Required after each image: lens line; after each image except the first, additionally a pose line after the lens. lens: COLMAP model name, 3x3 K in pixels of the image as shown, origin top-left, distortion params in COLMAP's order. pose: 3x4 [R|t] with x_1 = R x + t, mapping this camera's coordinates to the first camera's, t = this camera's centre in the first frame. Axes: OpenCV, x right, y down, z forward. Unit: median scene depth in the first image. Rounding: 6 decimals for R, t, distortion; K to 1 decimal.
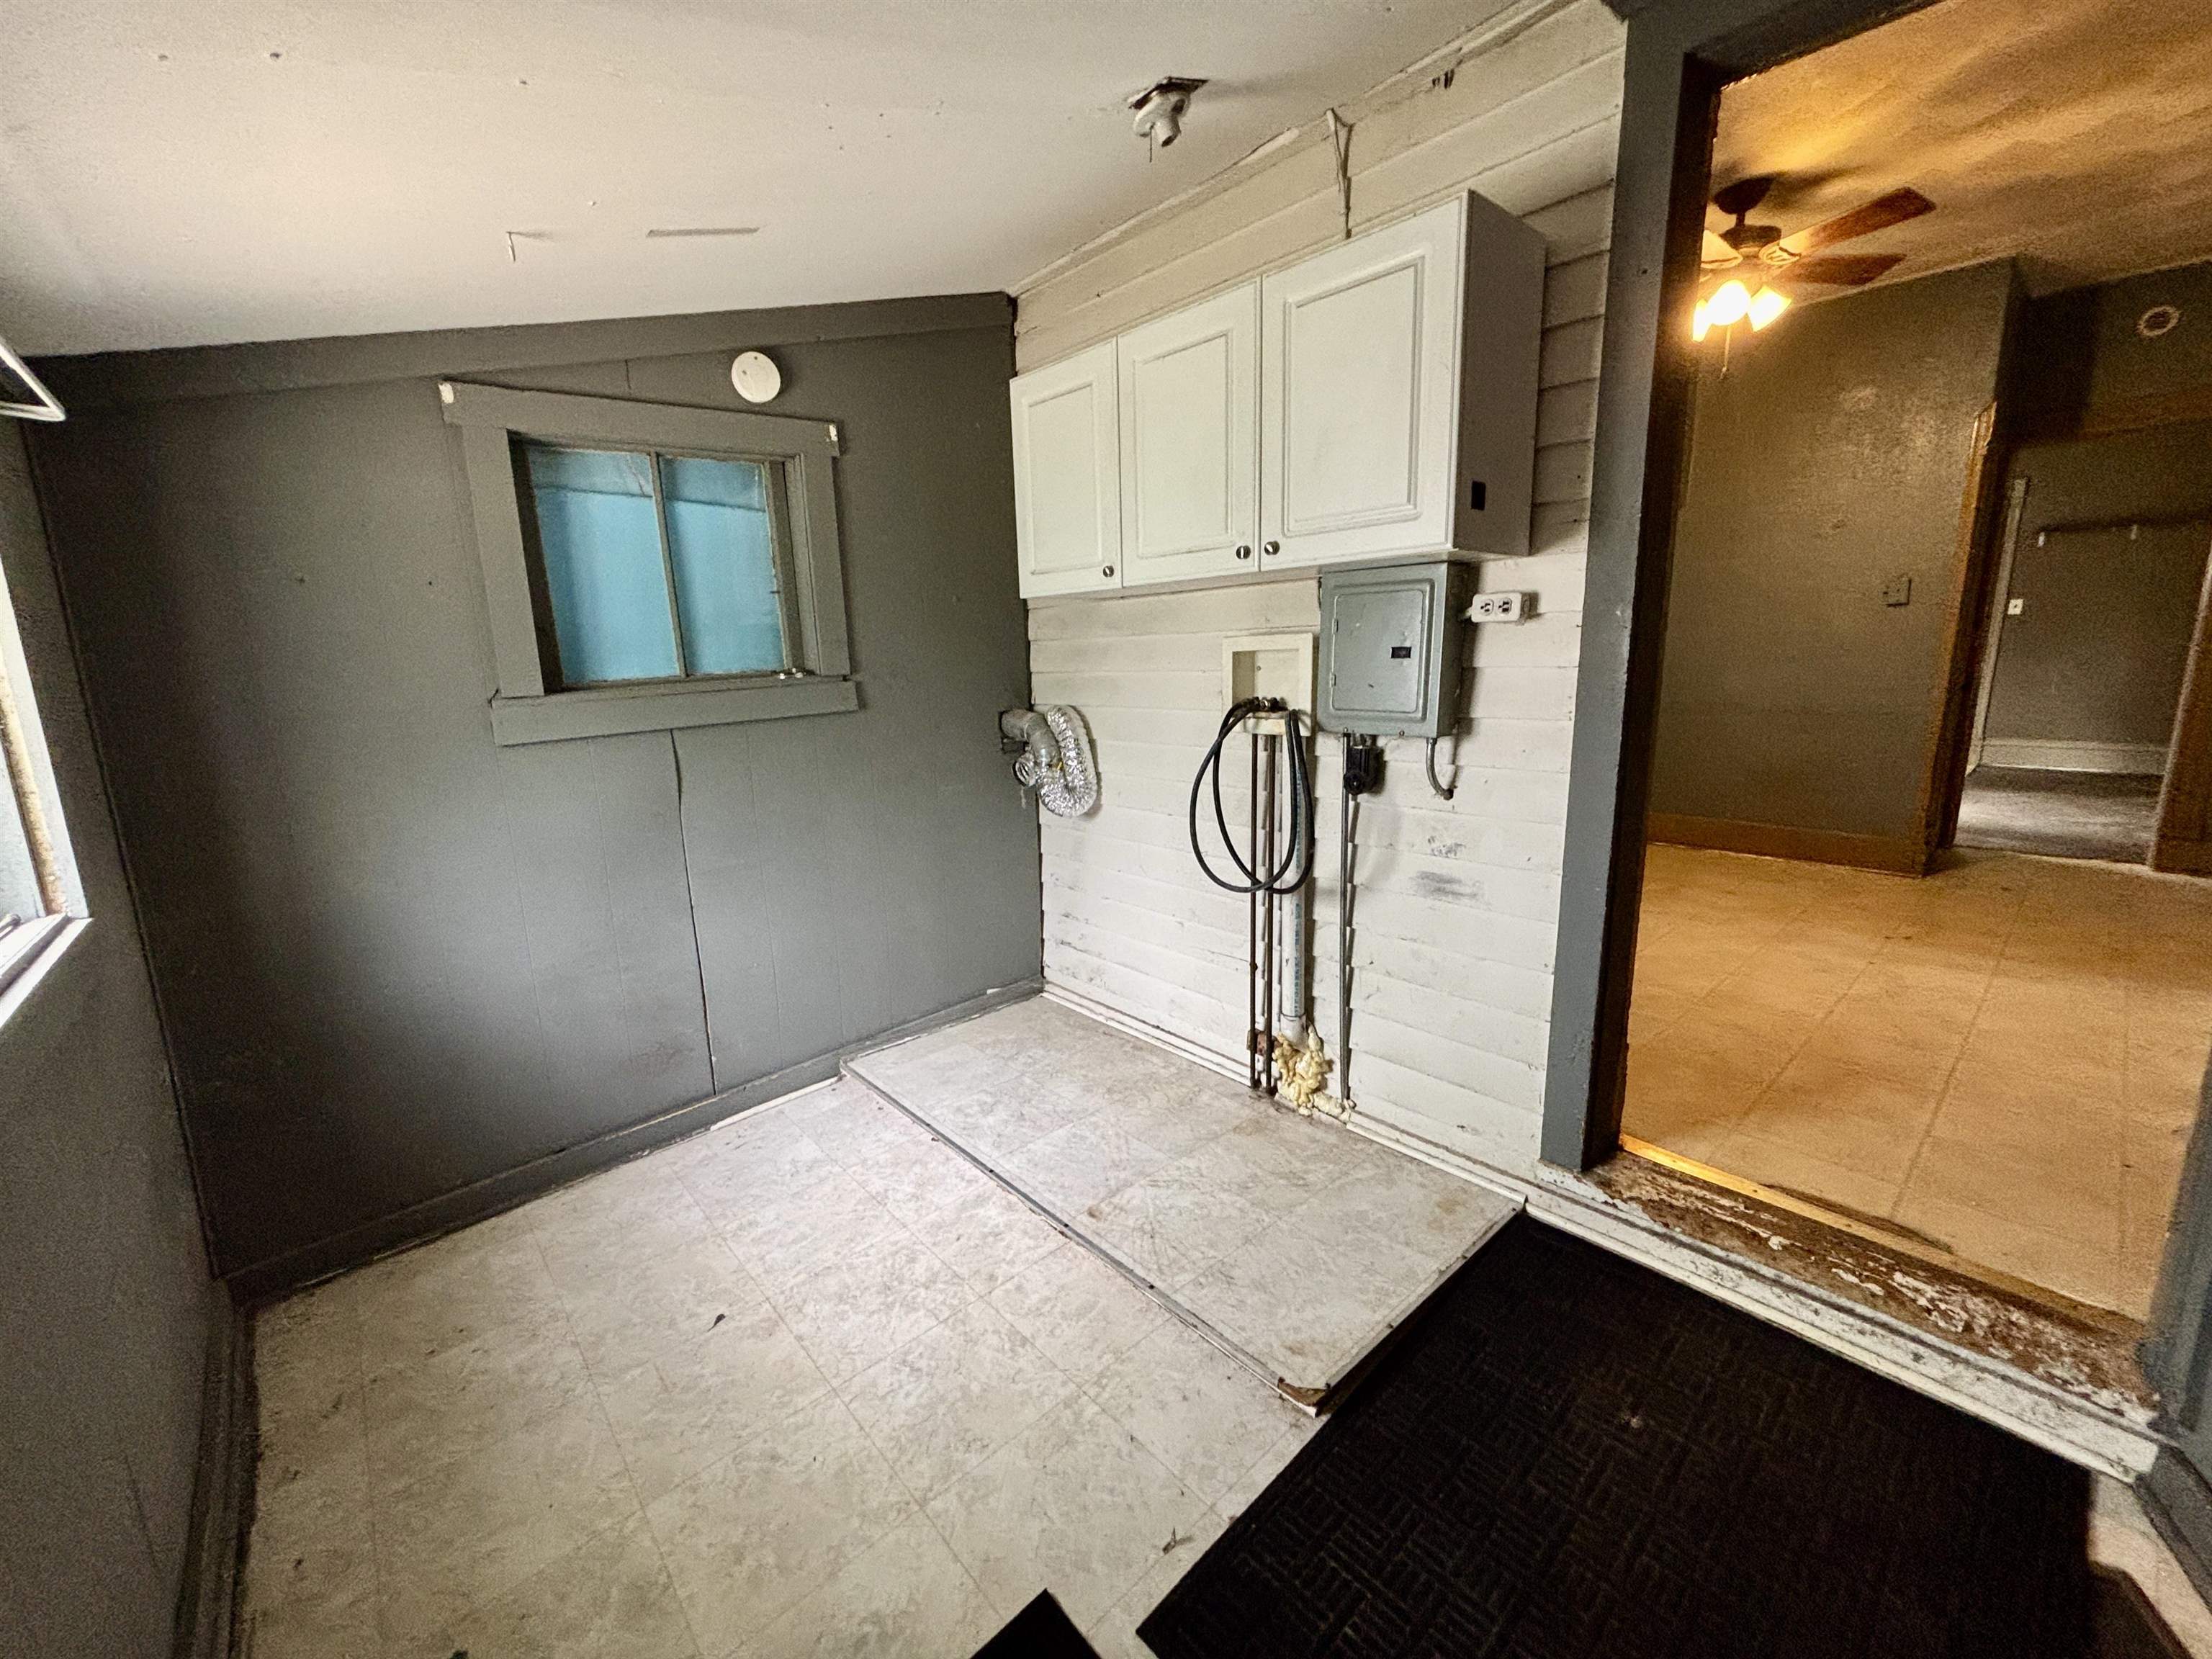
lens RADIAL K [[894.0, 0, 1123.0], [0, 894.0, 818.0], [0, 0, 1]] dist [0.003369, -0.001043]
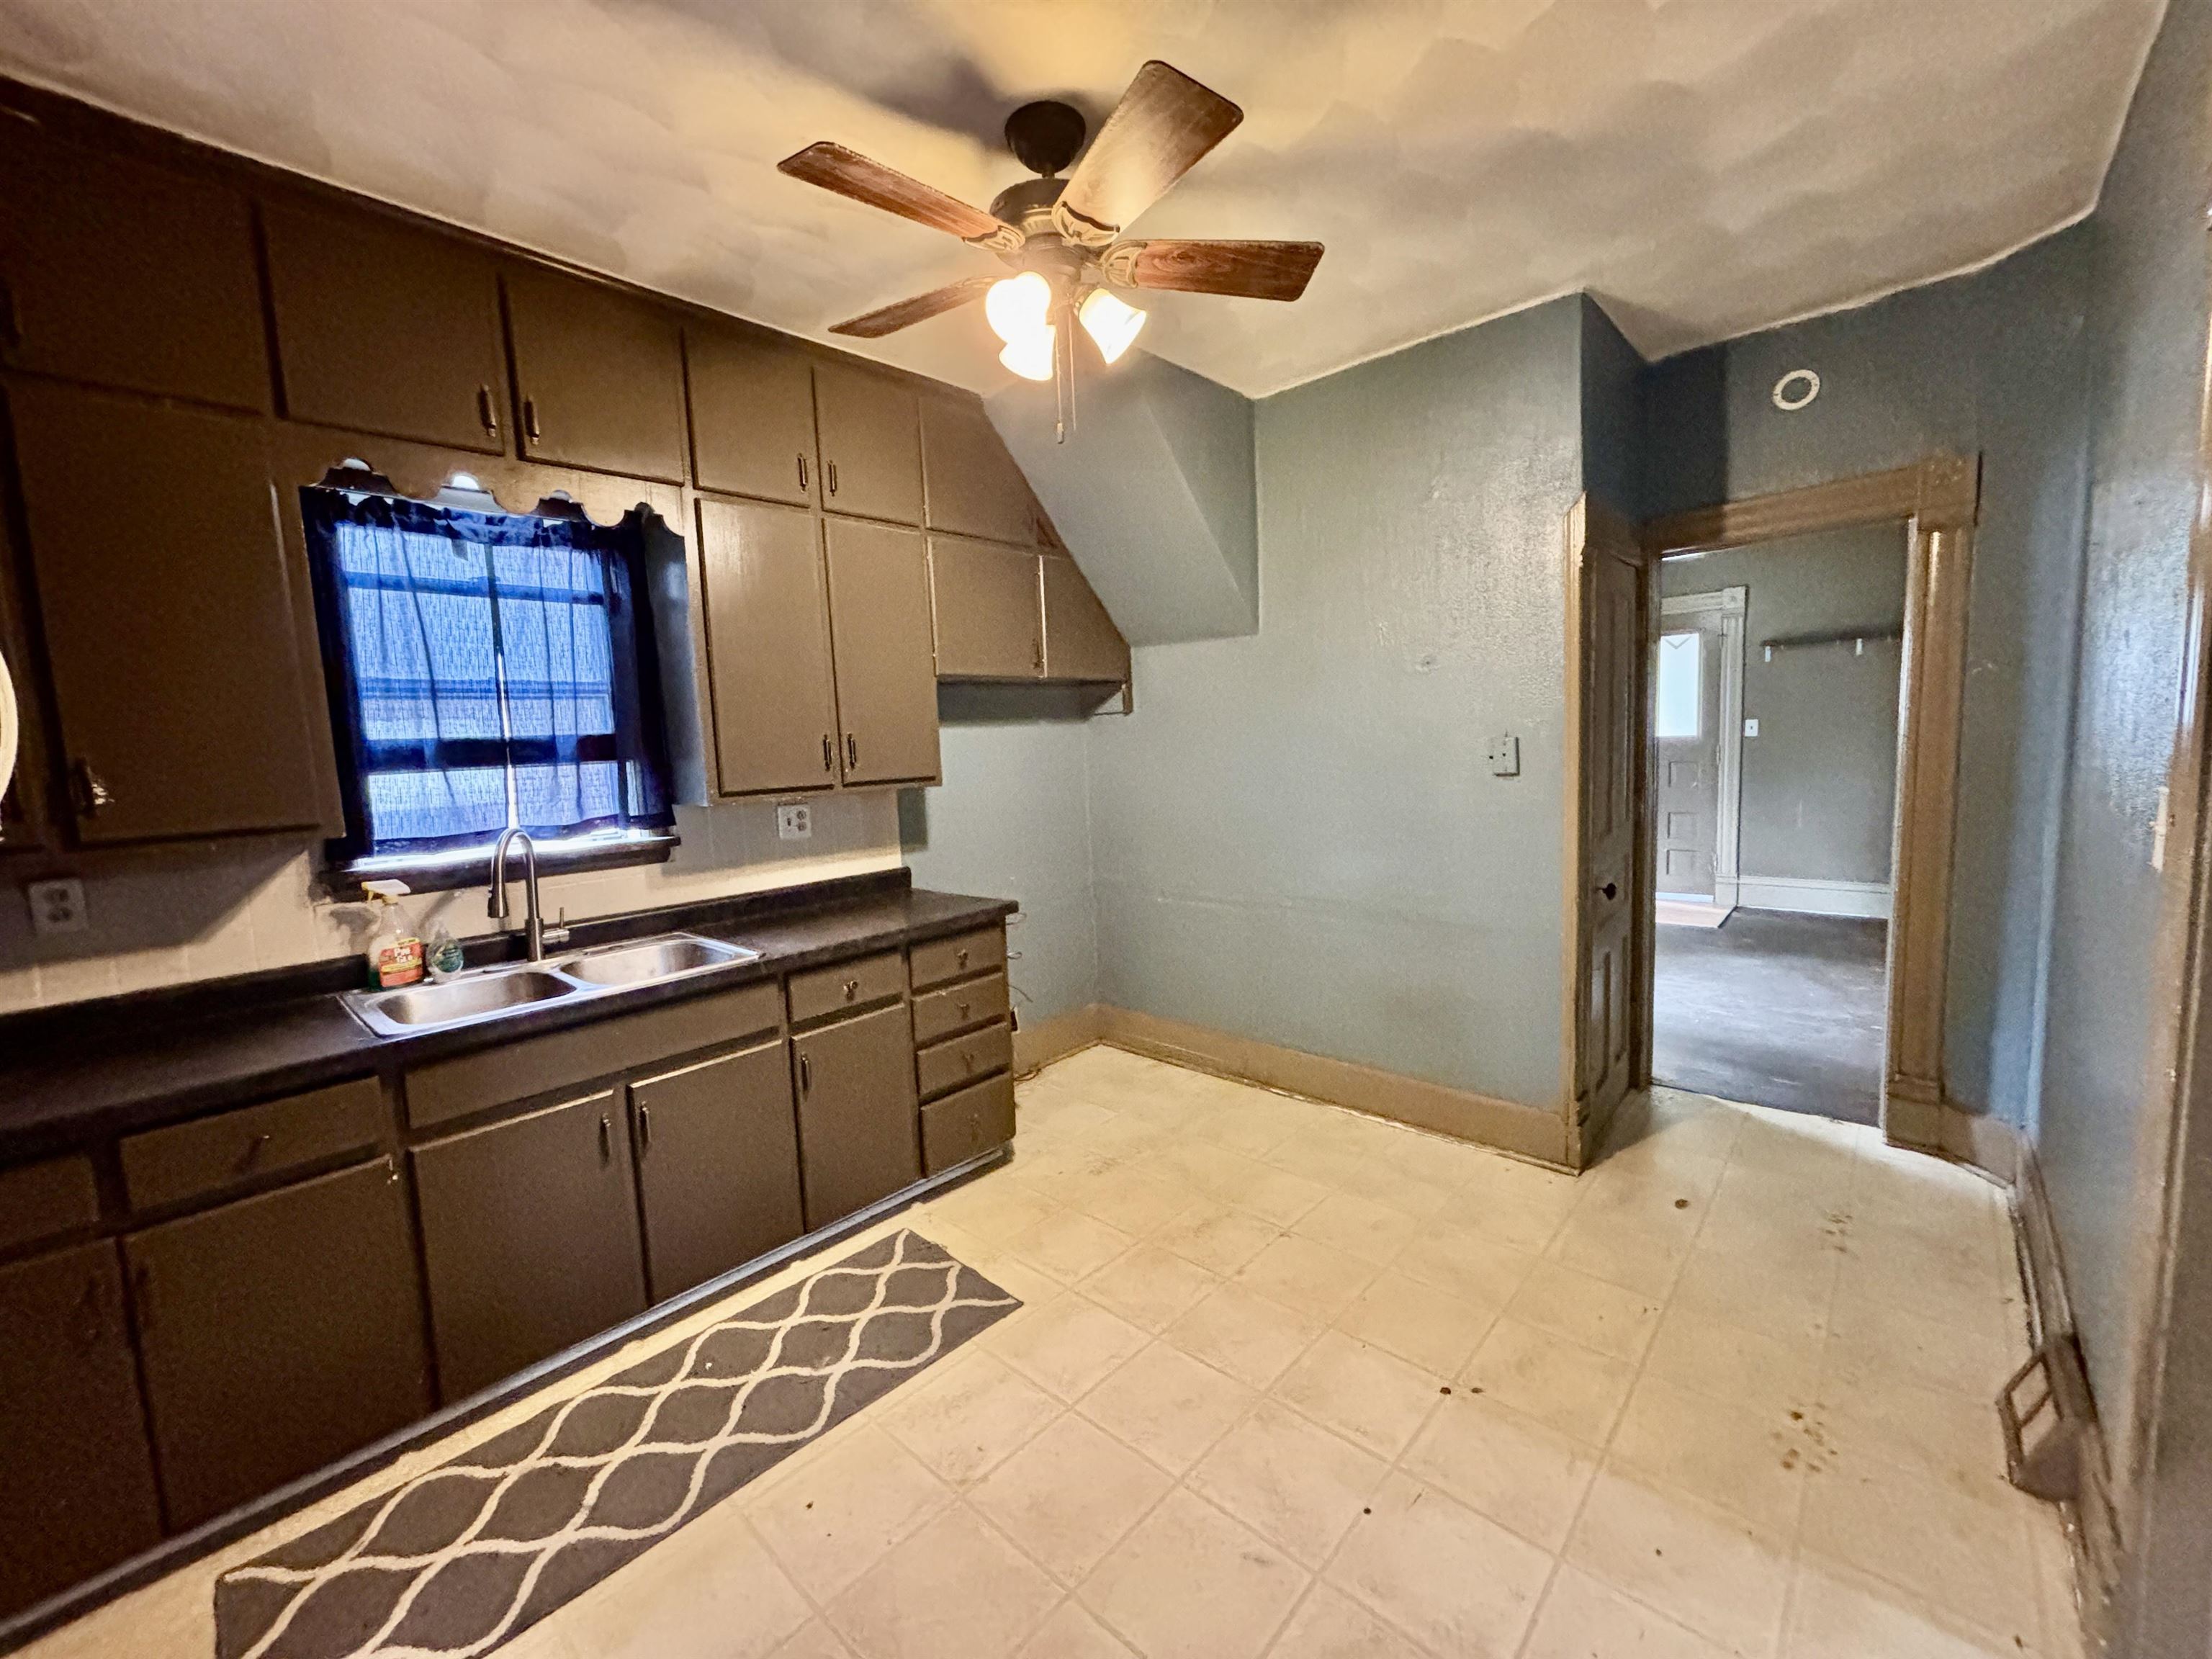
lens RADIAL K [[894.0, 0, 1100.3], [0, 894.0, 828.7], [0, 0, 1]] dist [0.003369, -0.001043]
pose [[0.994975, -0.032797, 0.094604, 0.492856], [0.042034, 0.994361, -0.097362, -0.143174], [-0.090877, 0.100849, 0.990743, 0.349229]]
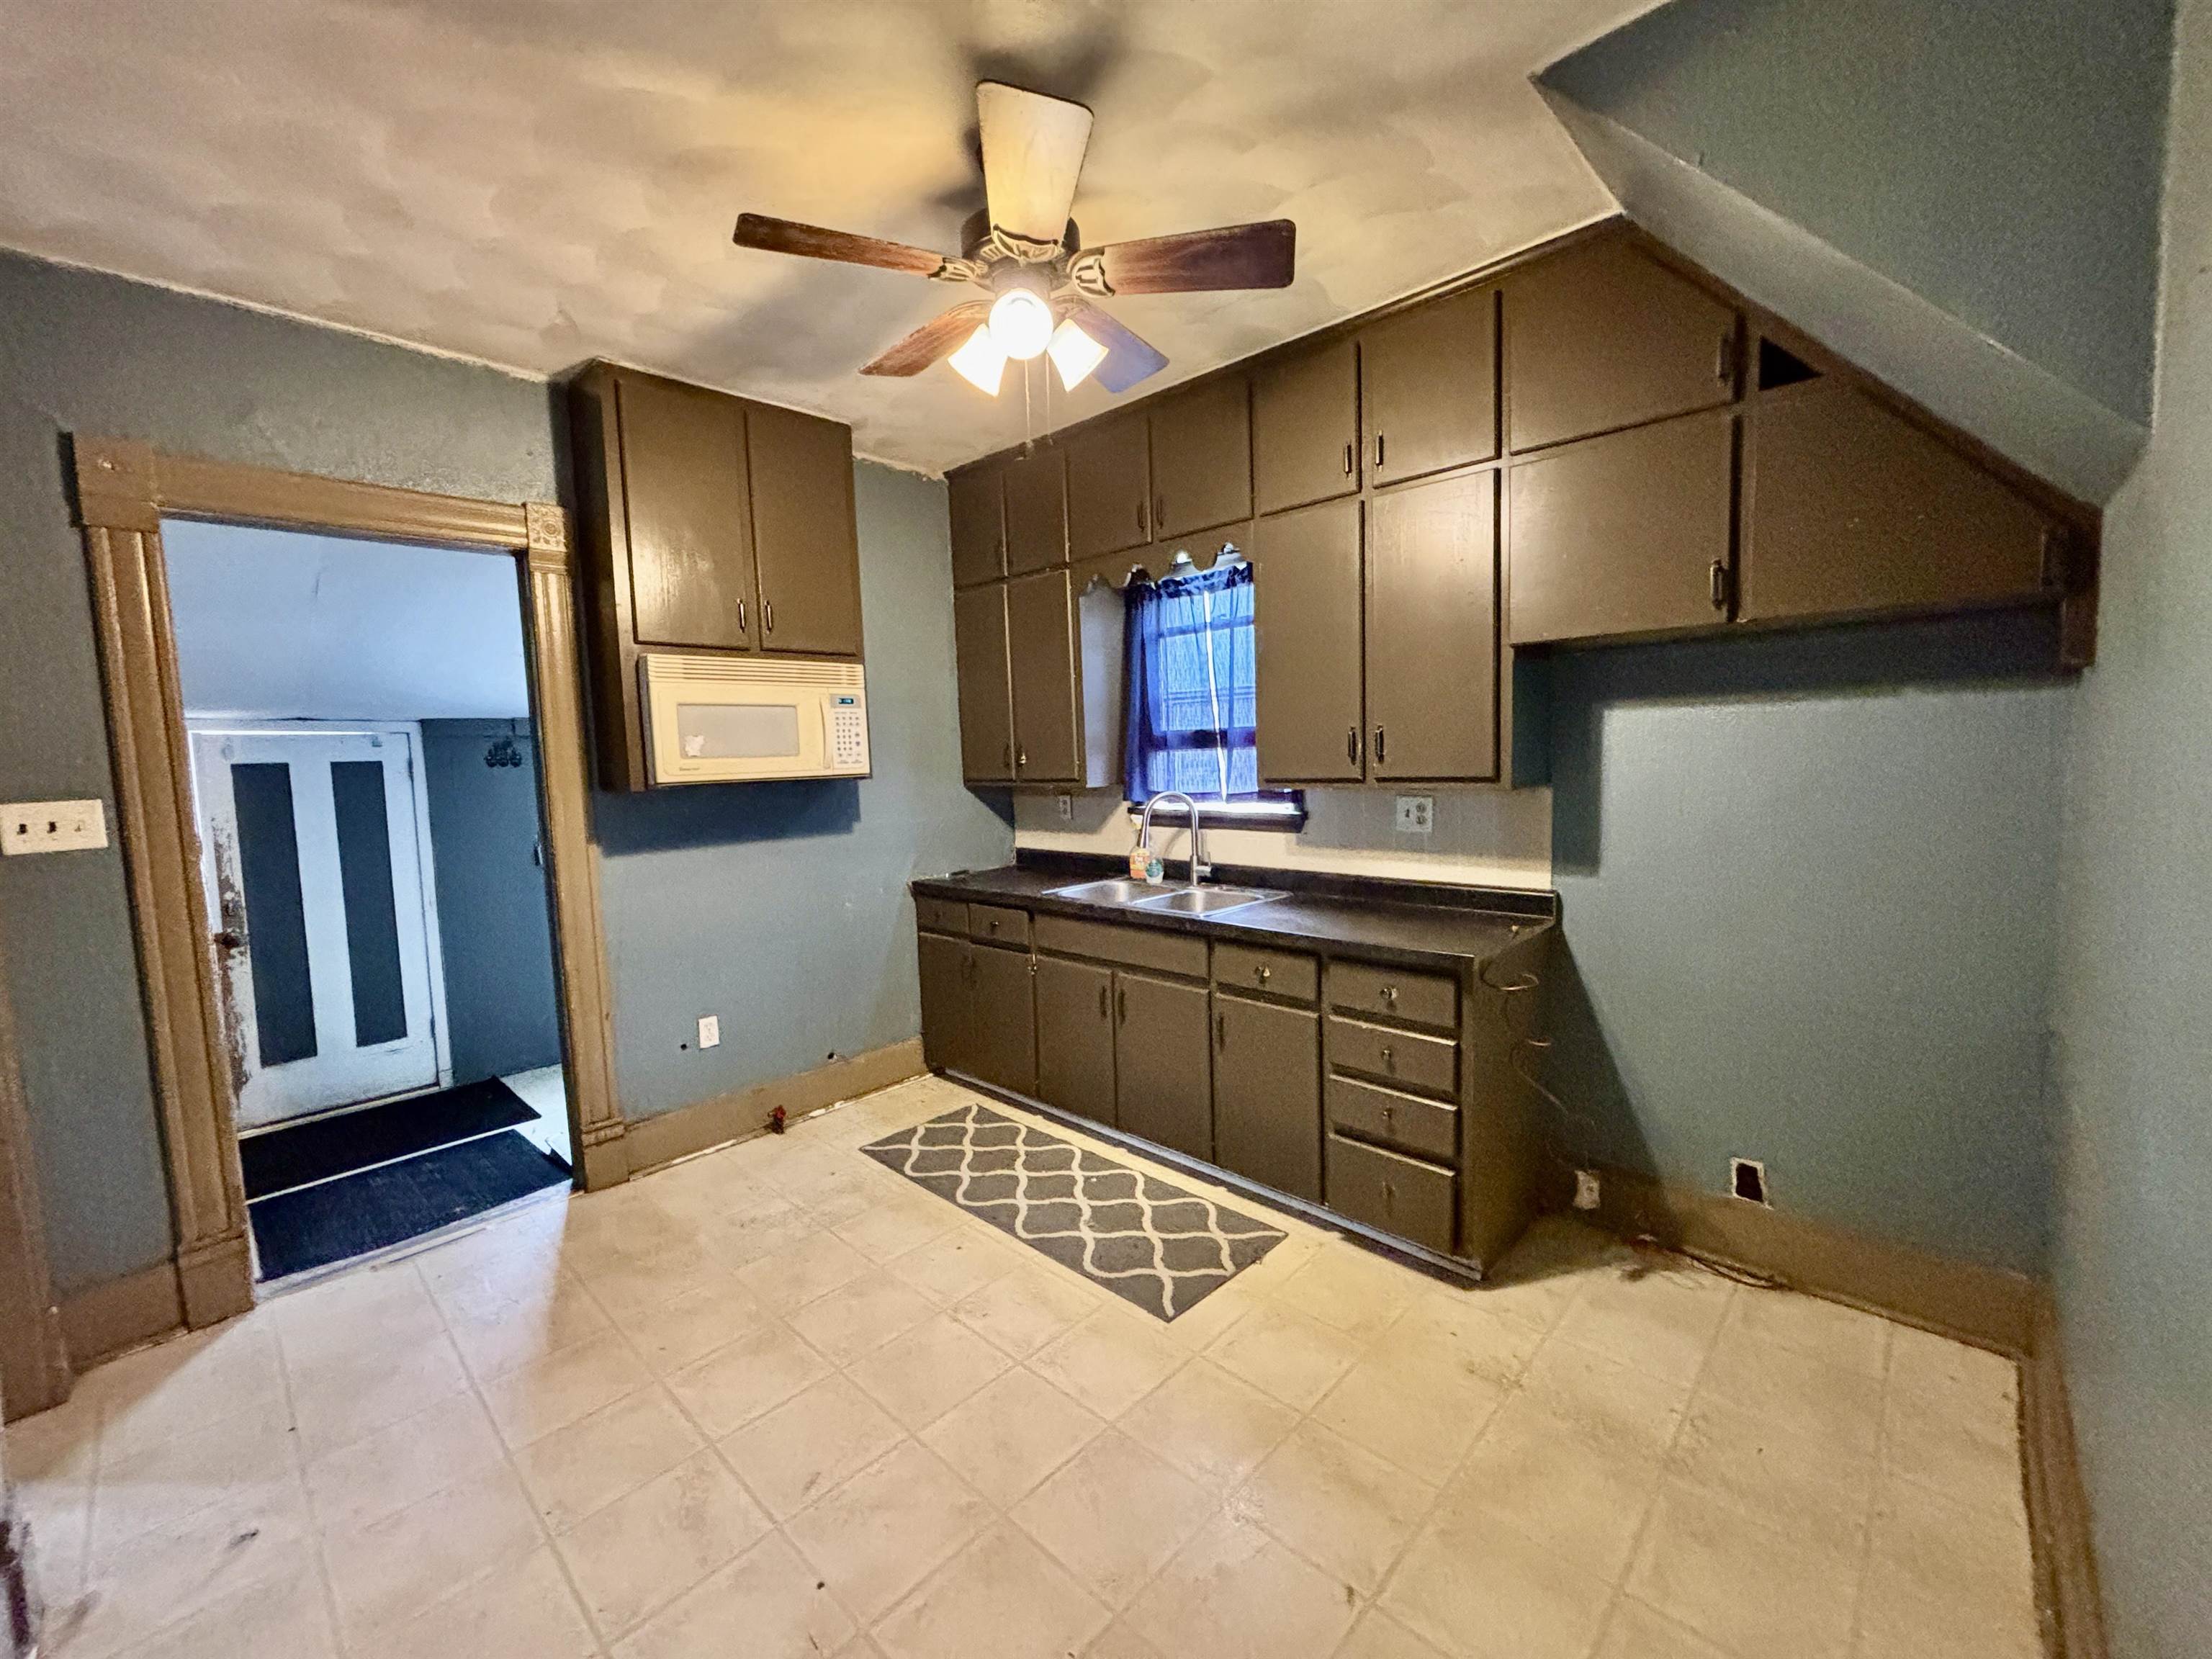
lens RADIAL K [[894.0, 0, 1109.4], [0, 894.0, 828.1], [0, 0, 1]] dist [0.003369, -0.001043]
pose [[0.081338, 0.101646, -0.991490, 0.977003], [-0.171929, 0.981305, 0.086497, -0.236849], [0.981746, 0.163430, 0.097294, 0.784586]]
